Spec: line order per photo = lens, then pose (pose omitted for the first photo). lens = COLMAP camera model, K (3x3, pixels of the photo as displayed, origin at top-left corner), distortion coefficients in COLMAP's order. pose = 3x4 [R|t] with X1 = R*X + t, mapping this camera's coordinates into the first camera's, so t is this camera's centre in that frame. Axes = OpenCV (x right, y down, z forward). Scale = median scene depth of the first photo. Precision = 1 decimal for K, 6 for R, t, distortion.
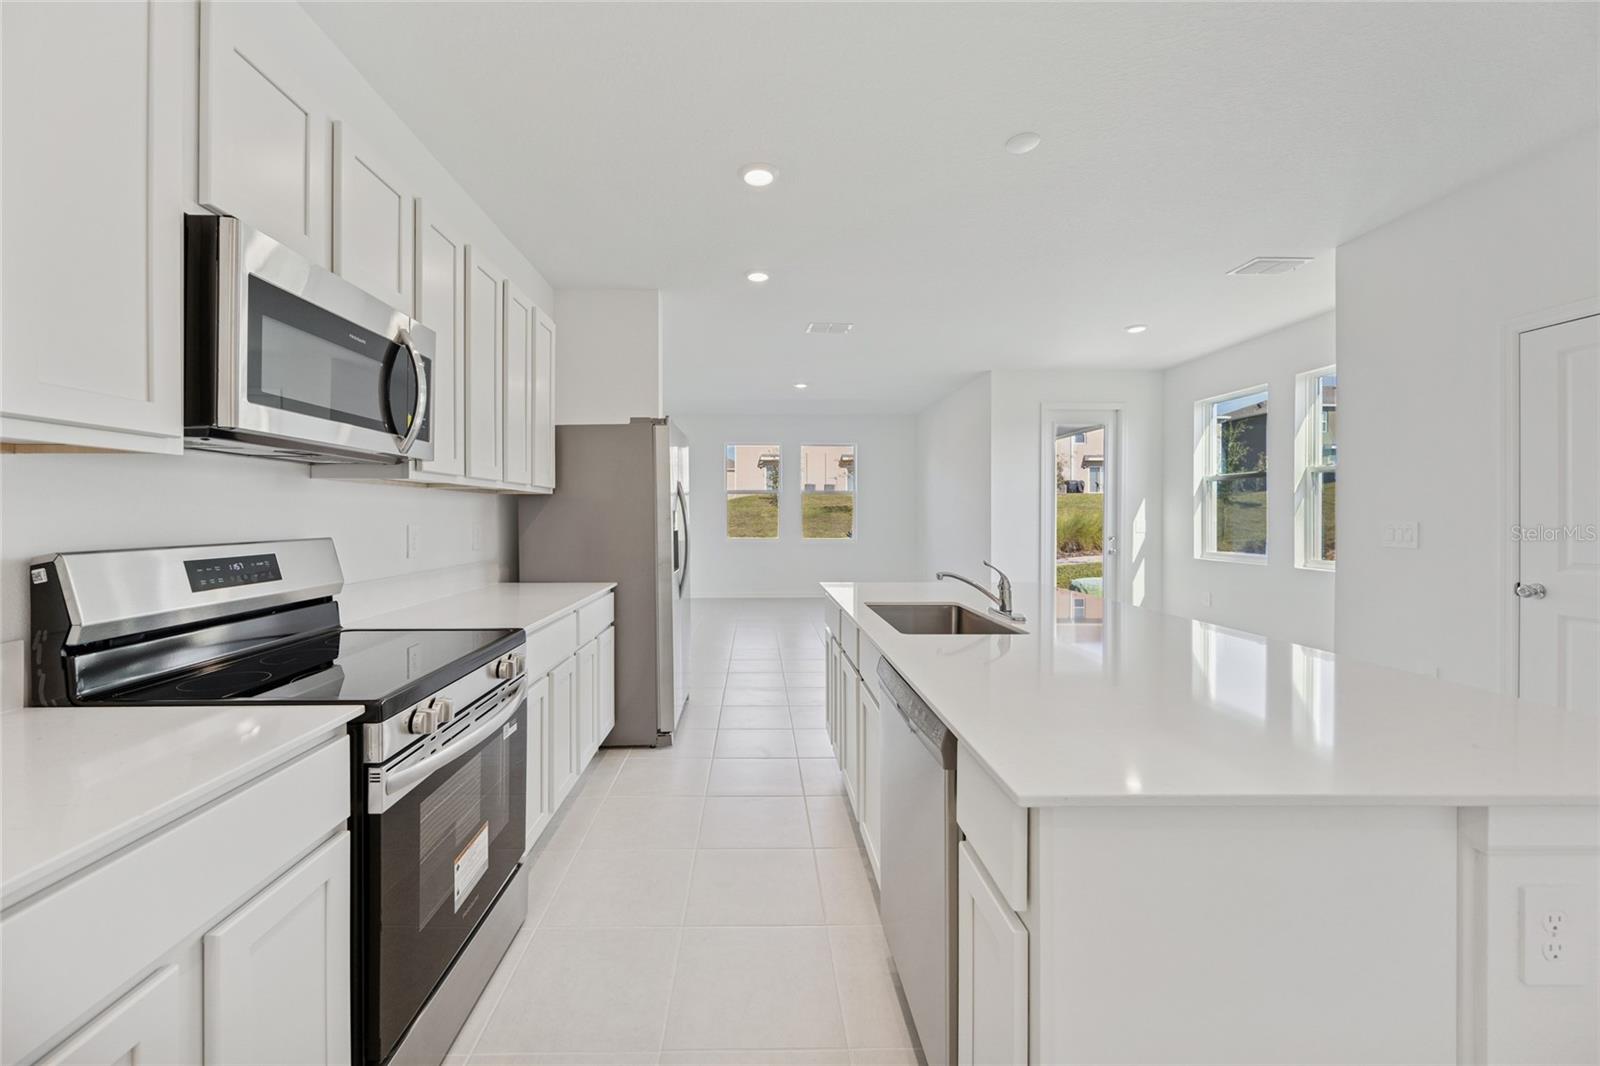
lens RADIAL K [[648.0, 0, 800.0], [0, 648.0, 533.0], [0, 0, 1]] dist [-0.000346, -0.000247]
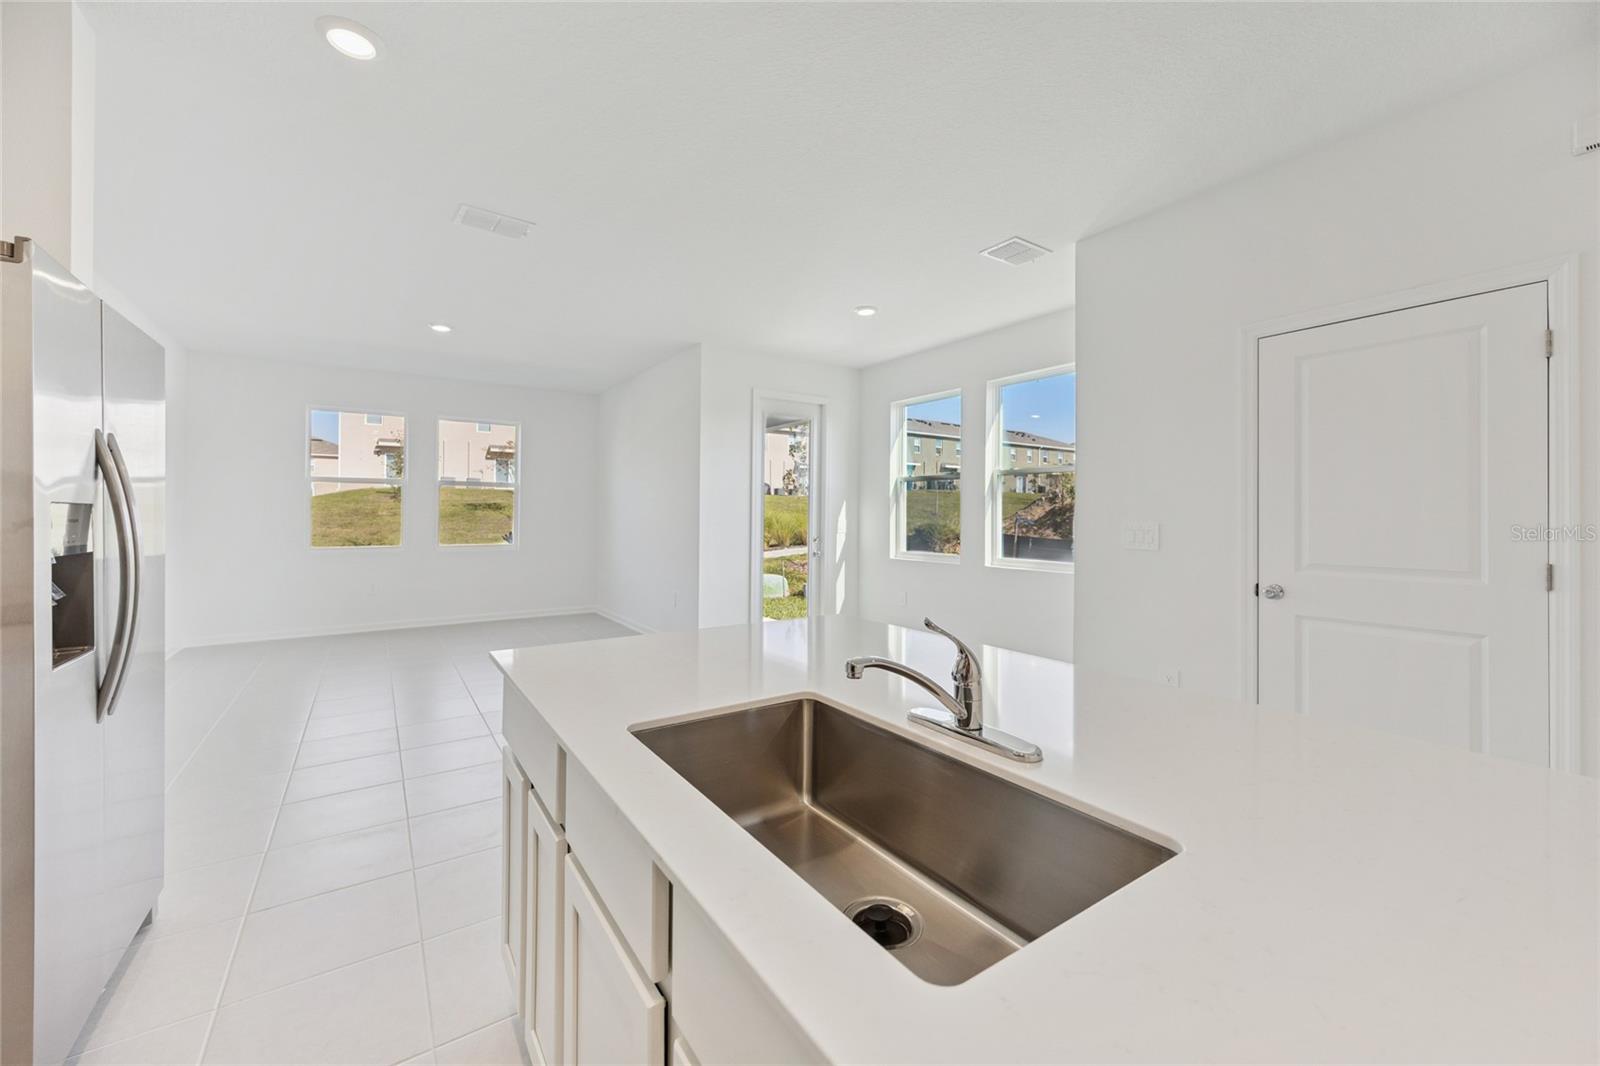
lens RADIAL K [[629.0, 0, 806.0], [0, 629.0, 511.6], [0, 0, 1]] dist [0.001002, -0.000097]
pose [[0.860661, 0.006929, 0.509131, -0.001953], [0.009260, 0.999529, -0.029256, -0.006246], [-0.509094, 0.029894, 0.860192, 0.220796]]
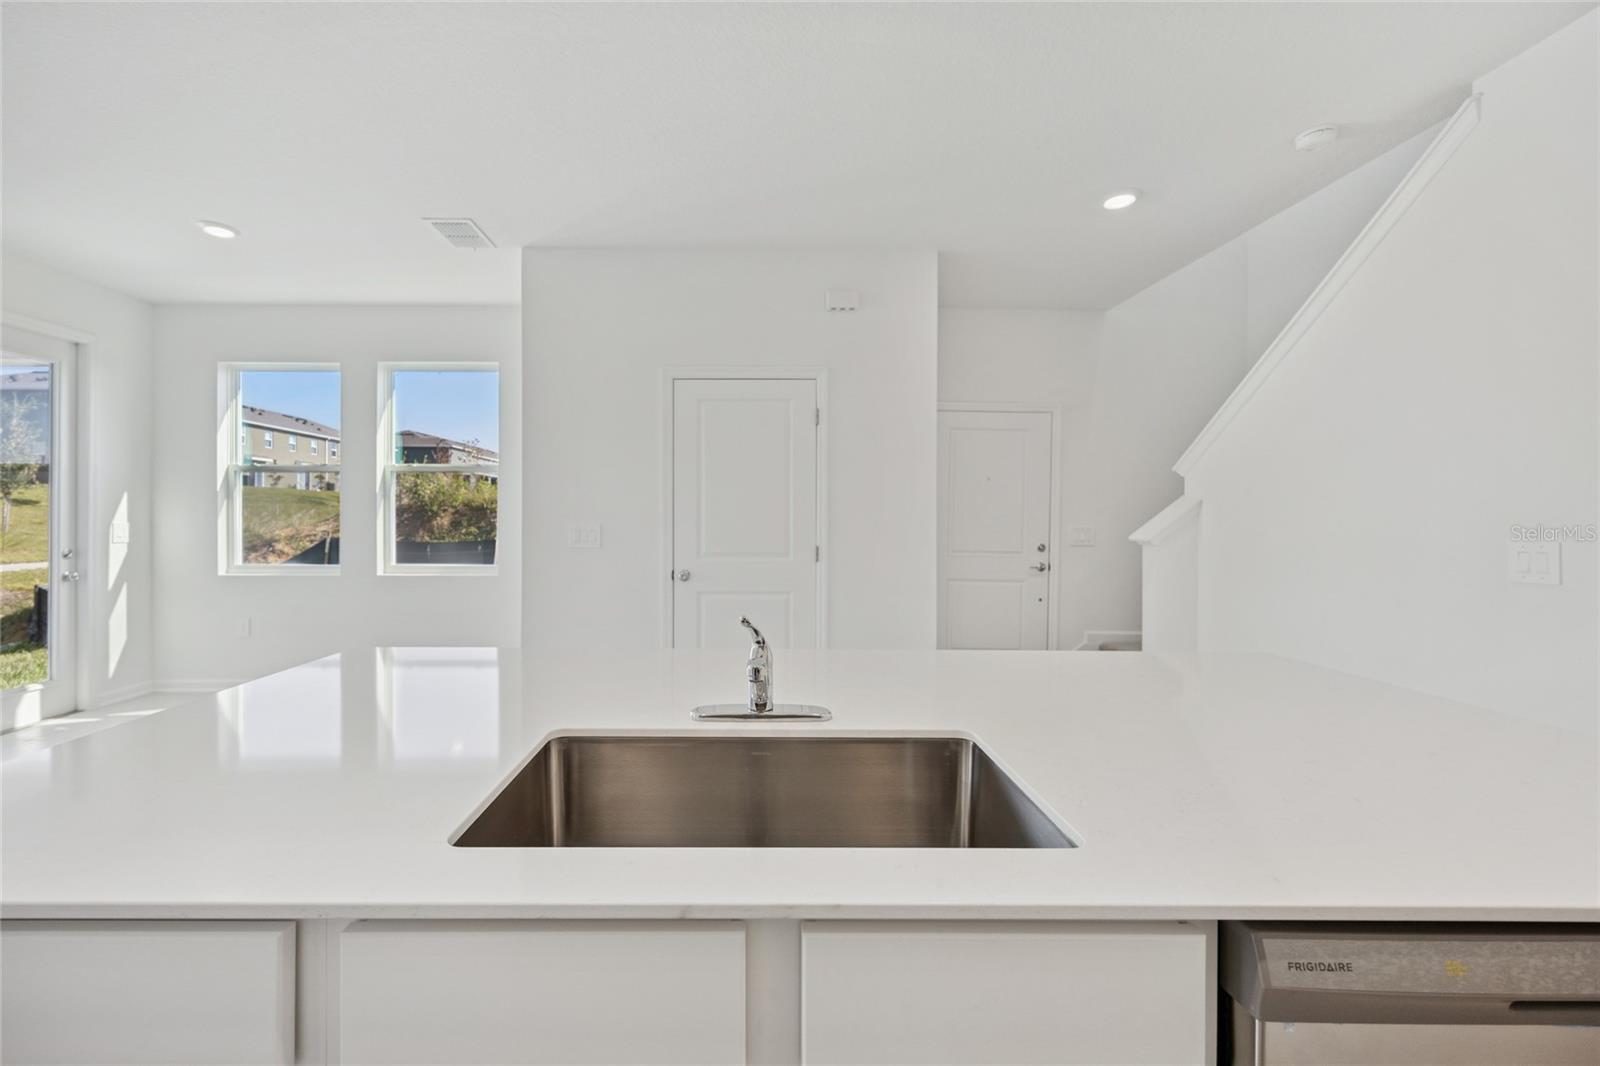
lens RADIAL K [[611.1, 0, 800.0], [0, 611.1, 533.0], [0, 0, 1]] dist [-0.000299, -0.000011]
pose [[0.056398, -0.023856, 0.998123, -0.048424], [0.023066, 0.999479, 0.022585, -0.009501], [-0.998142, 0.021749, 0.056919, 0.292638]]
